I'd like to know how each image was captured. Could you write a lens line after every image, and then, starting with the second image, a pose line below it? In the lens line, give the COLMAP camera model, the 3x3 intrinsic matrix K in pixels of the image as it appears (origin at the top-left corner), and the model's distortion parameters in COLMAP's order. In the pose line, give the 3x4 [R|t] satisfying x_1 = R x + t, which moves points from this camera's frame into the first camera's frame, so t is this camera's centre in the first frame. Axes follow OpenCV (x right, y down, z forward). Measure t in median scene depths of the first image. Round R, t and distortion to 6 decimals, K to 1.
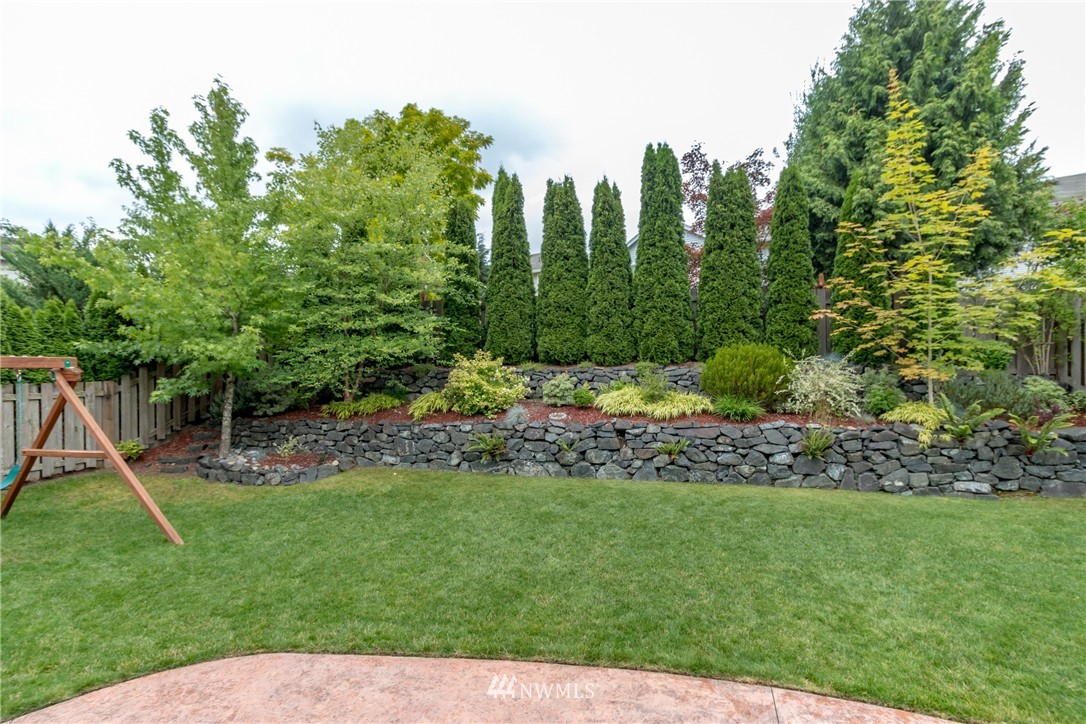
lens RADIAL K [[511.9, 0, 541.3], [0, 511.9, 372.5], [0, 0, 1]] dist [-0.000723, 0.001206]
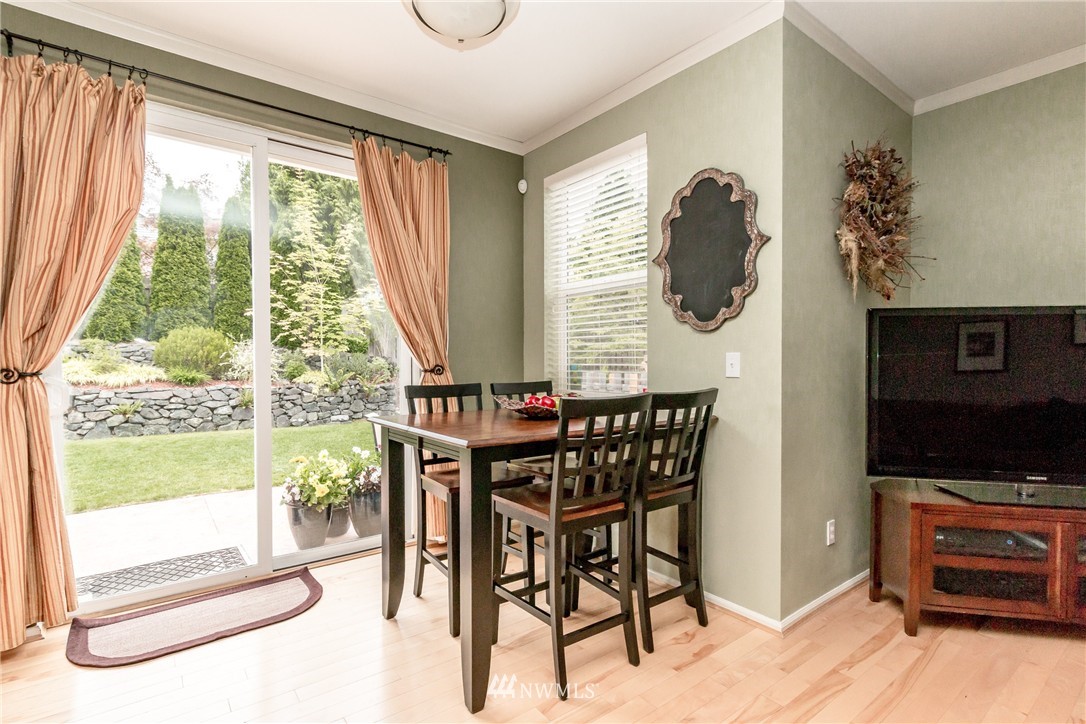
lens RADIAL K [[511.9, 0, 534.4], [0, 511.9, 371.1], [0, 0, 1]] dist [-0.000723, 0.001206]
pose [[0.580175, -0.000593, 0.814492, -0.171344], [-0.003797, 0.999987, 0.003433, 0.050085], [-0.814483, -0.005084, 0.580165, -0.487703]]
